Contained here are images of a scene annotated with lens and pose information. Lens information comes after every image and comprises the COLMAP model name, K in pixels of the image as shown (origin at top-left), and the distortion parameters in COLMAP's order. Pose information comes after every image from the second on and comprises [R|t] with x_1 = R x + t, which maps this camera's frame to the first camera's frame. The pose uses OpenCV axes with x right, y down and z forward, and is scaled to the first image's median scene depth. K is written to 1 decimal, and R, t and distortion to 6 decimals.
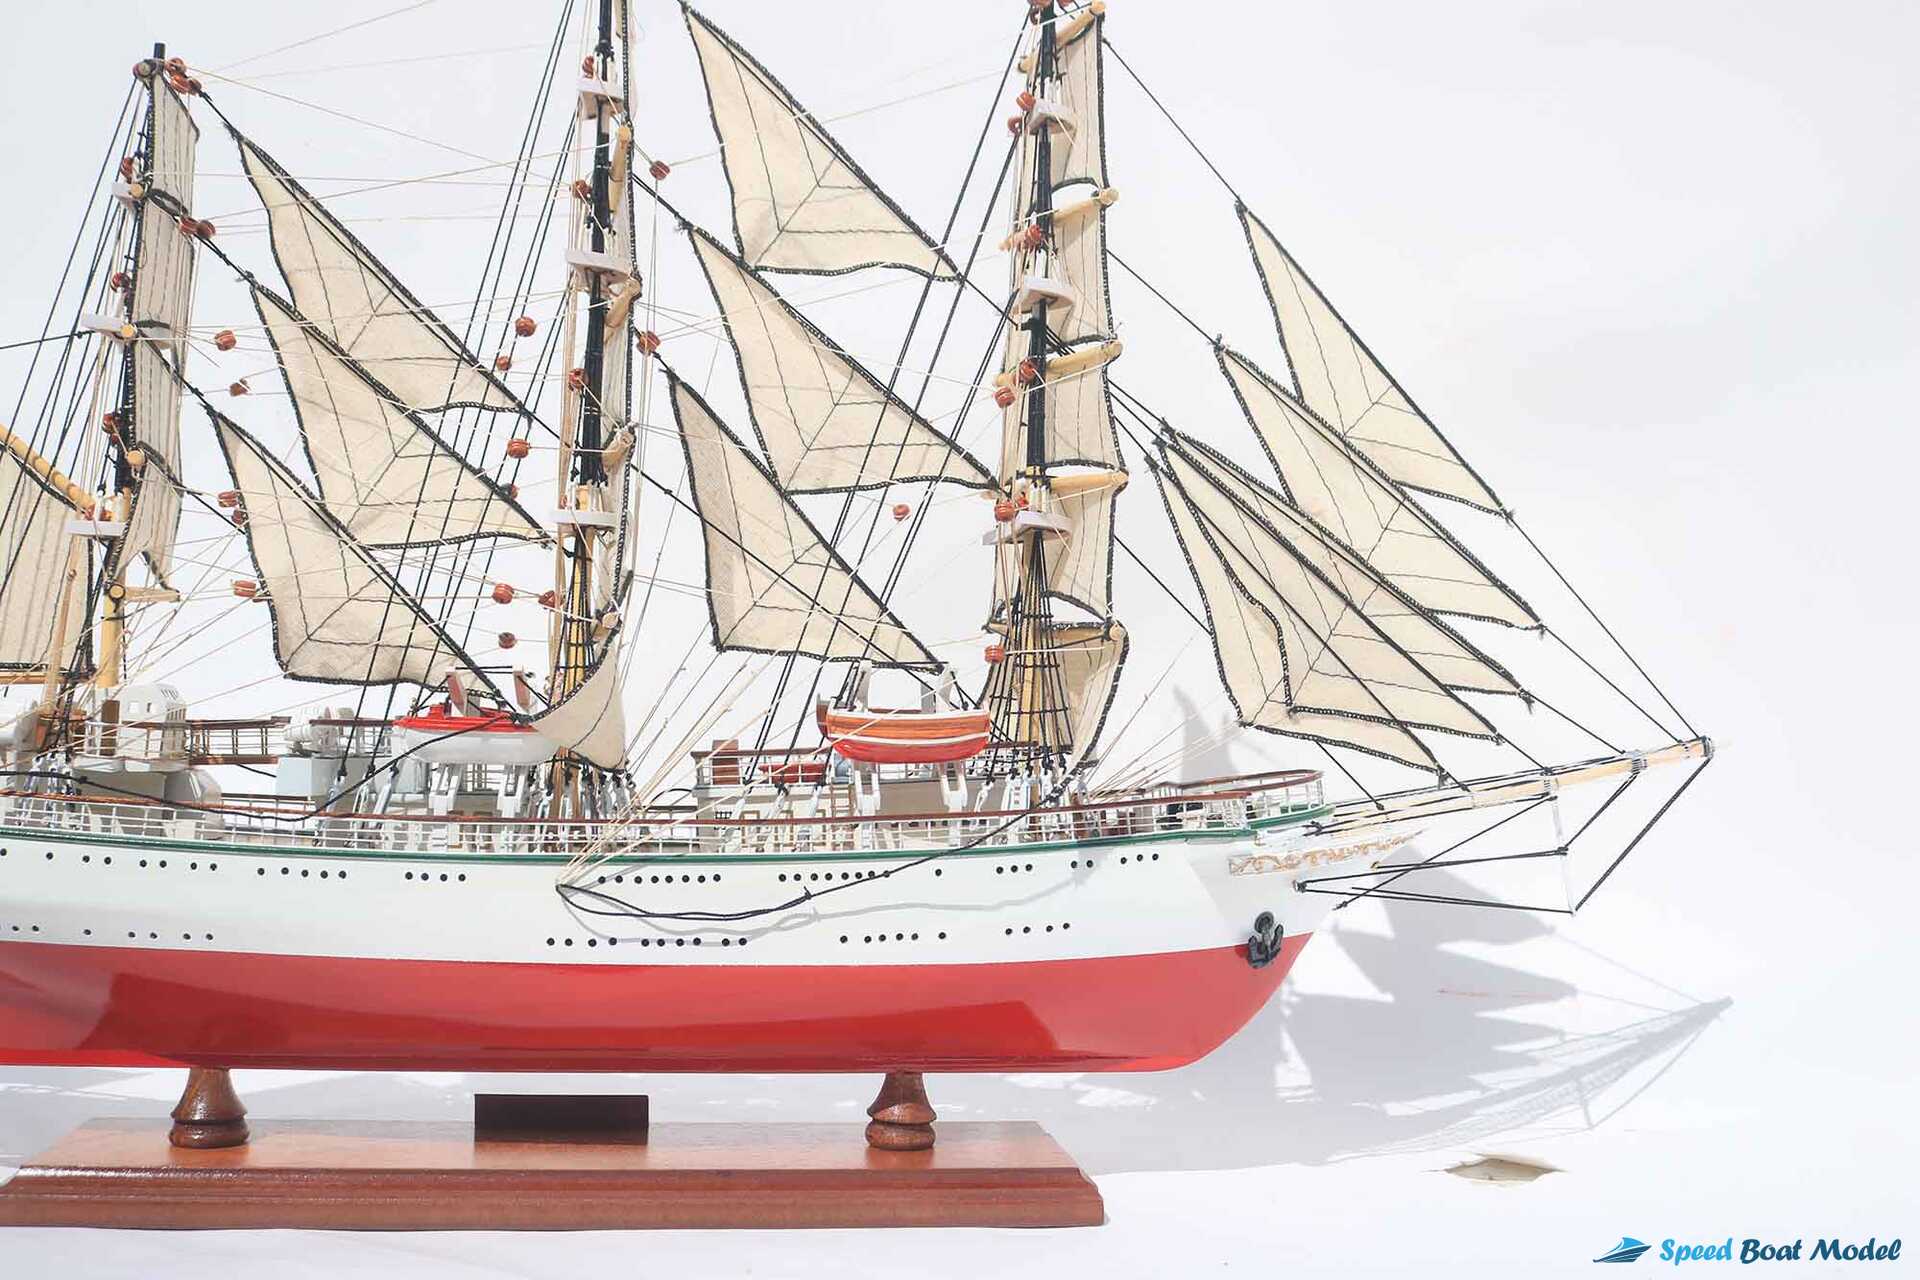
lens RADIAL K [[2060.6, 0, 943.0], [0, 2060.6, 635.2], [0, 0, 1]] dist [-0.100179, 0.000000]
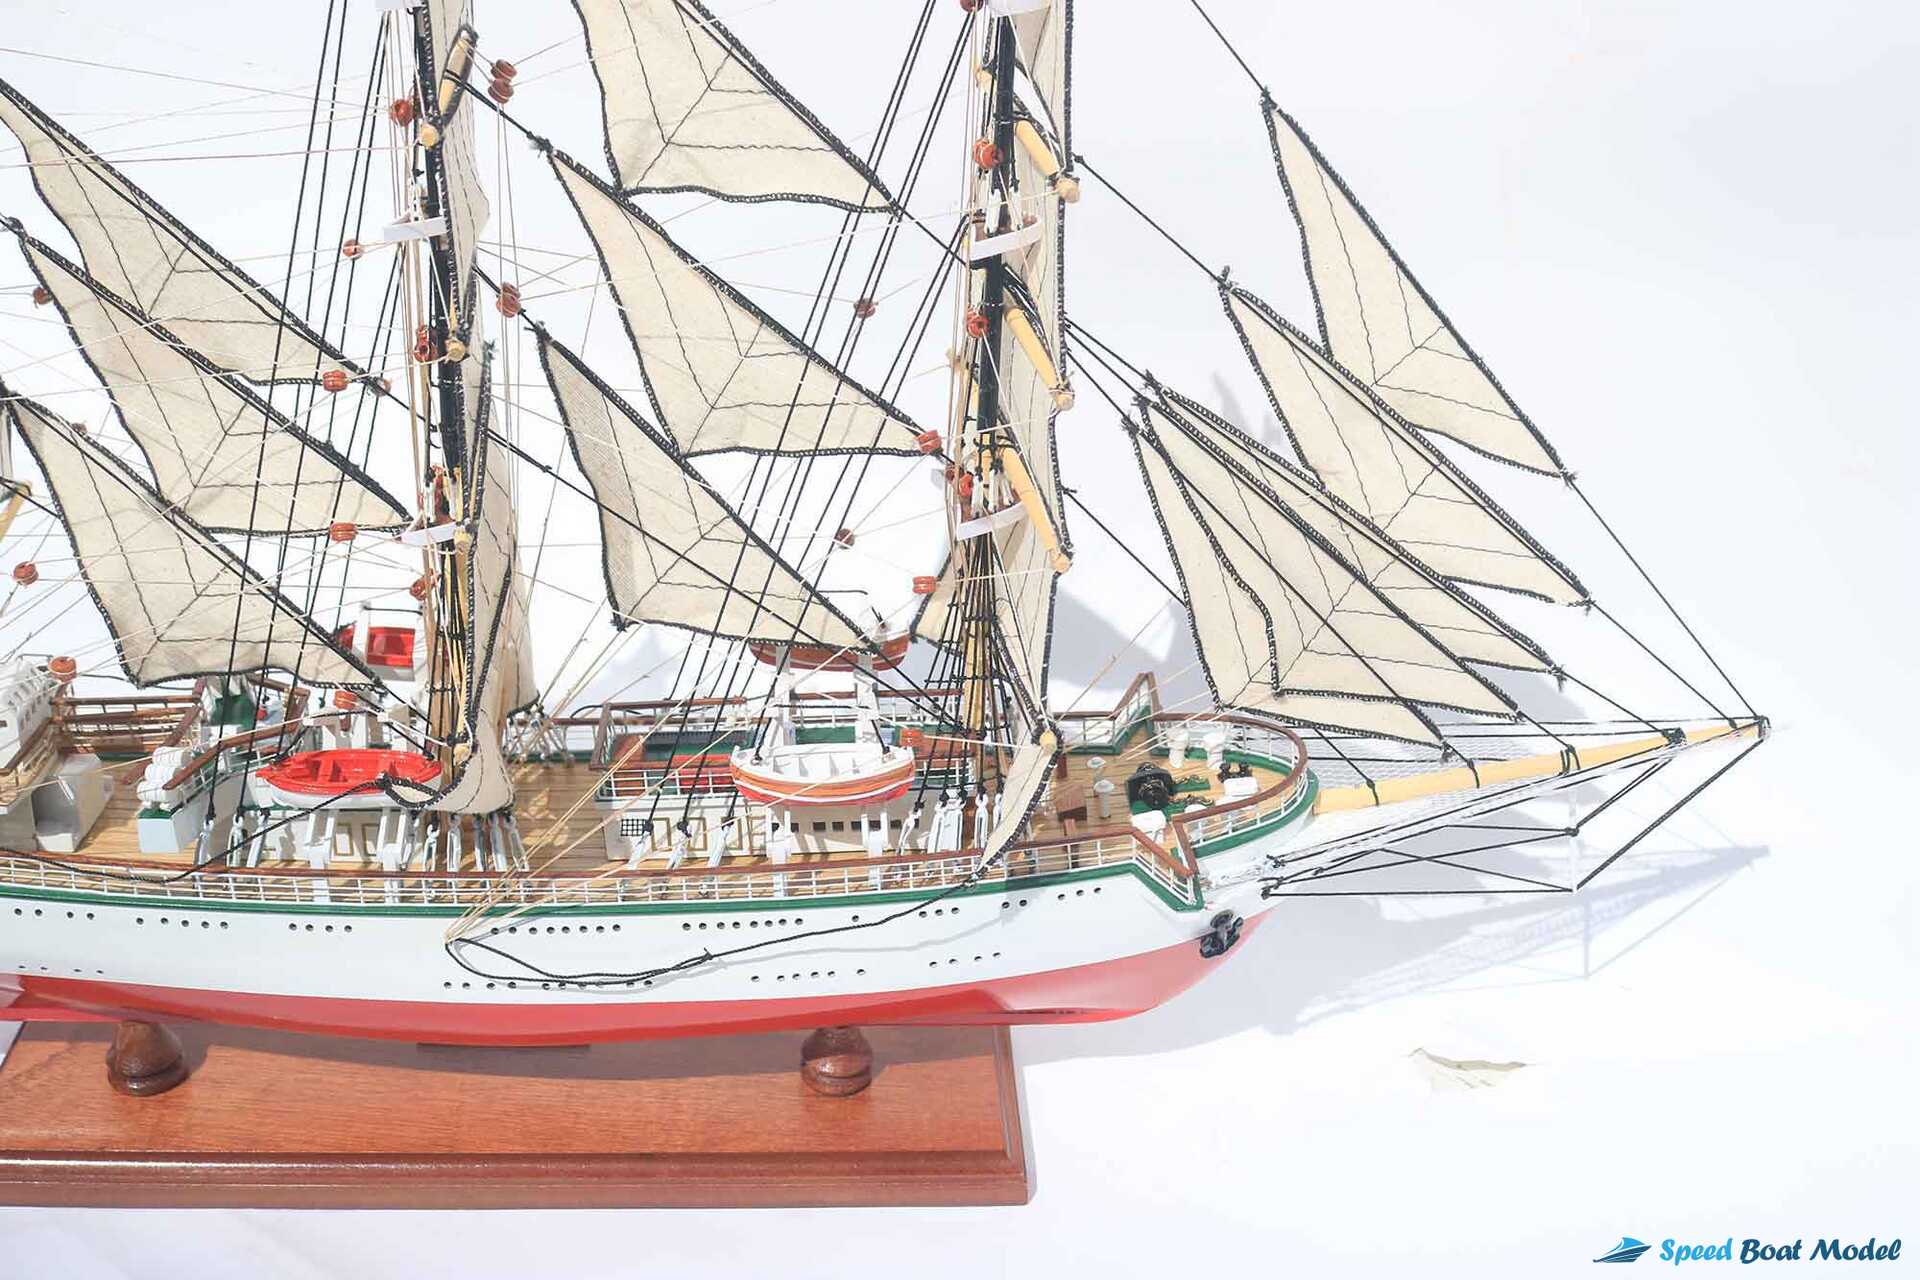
lens RADIAL K [[2146.8, 0, 945.0], [0, 2146.8, 629.8], [0, 0, 1]] dist [-0.095387, 0.000000]
pose [[0.996487, 0.044689, -0.070826, 0.094546], [-0.003862, 0.869346, 0.494189, -0.446687], [0.083658, -0.492179, 0.866465, 0.218651]]
